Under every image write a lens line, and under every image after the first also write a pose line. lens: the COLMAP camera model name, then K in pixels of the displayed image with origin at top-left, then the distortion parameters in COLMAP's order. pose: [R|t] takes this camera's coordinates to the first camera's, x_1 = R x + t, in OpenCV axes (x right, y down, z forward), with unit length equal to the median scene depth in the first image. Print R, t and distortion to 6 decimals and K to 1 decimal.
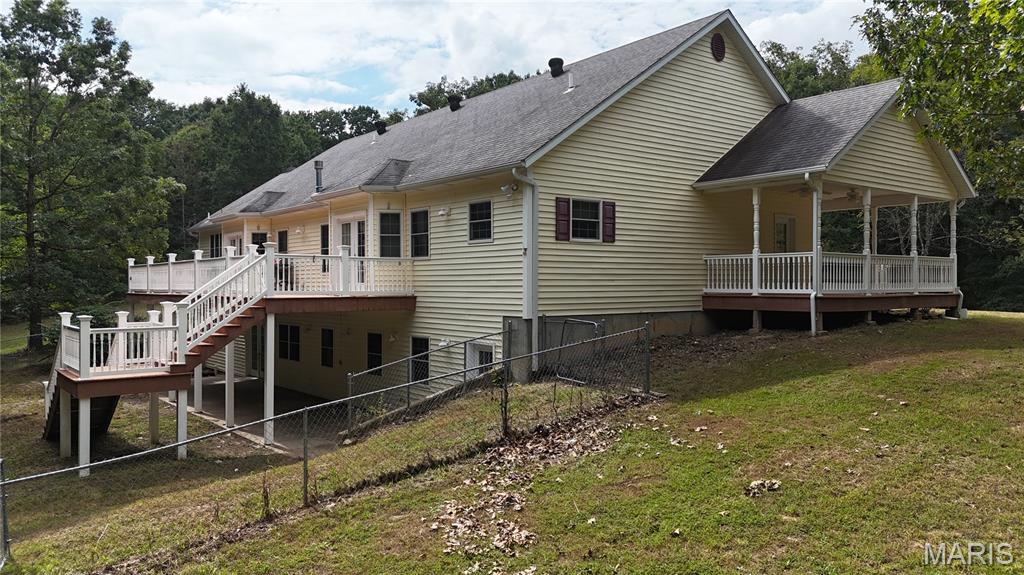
lens RADIAL K [[760.8, 0, 512.4], [0, 760.8, 282.9], [0, 0, 1]] dist [0.068972, -0.043017]
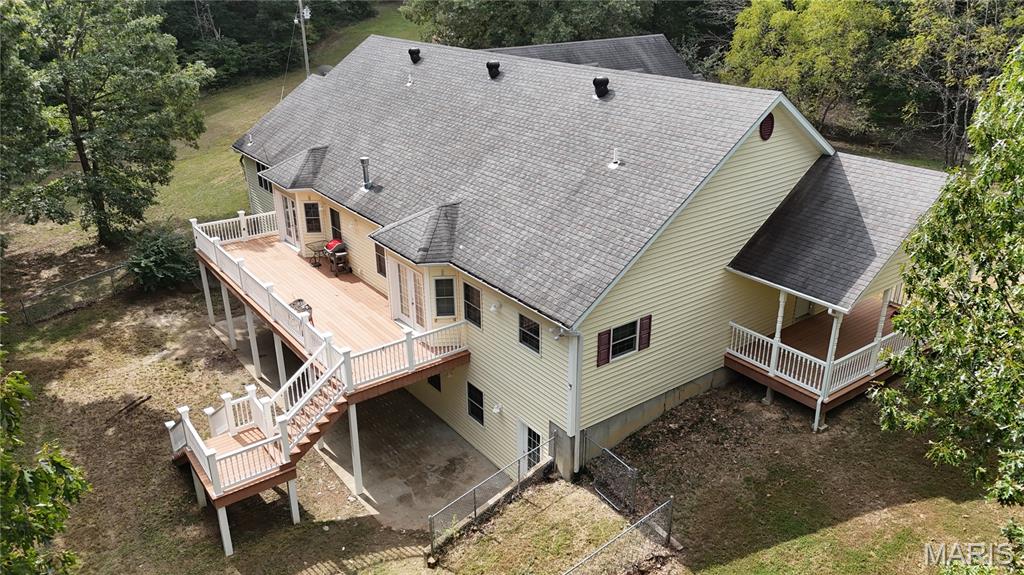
lens RADIAL K [[760.8, 0, 512.7], [0, 760.8, 286.6], [0, 0, 1]] dist [0.068972, -0.043017]
pose [[0.999547, 0.004580, -0.029758, -0.033358], [0.007502, 0.919306, 0.393471, -0.575747], [0.029159, -0.393516, 0.918855, -0.002816]]
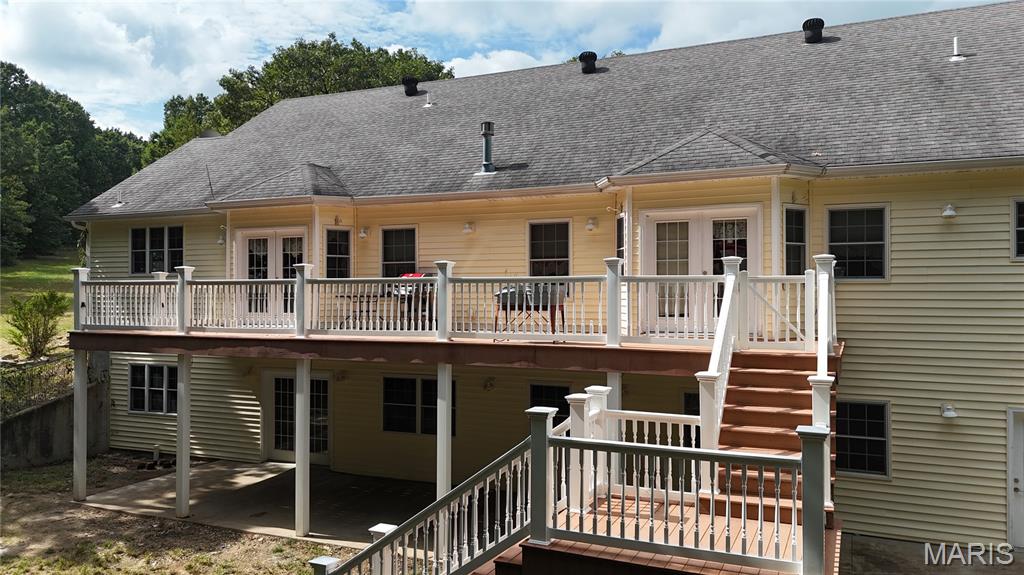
lens RADIAL K [[760.8, 0, 503.3], [0, 760.8, 285.9], [0, 0, 1]] dist [0.068972, -0.043017]
pose [[0.890144, 0.004855, 0.455654, -0.762403], [-0.002356, 0.999979, -0.006052, -0.025662], [-0.455674, 0.004314, 0.890136, 0.604713]]
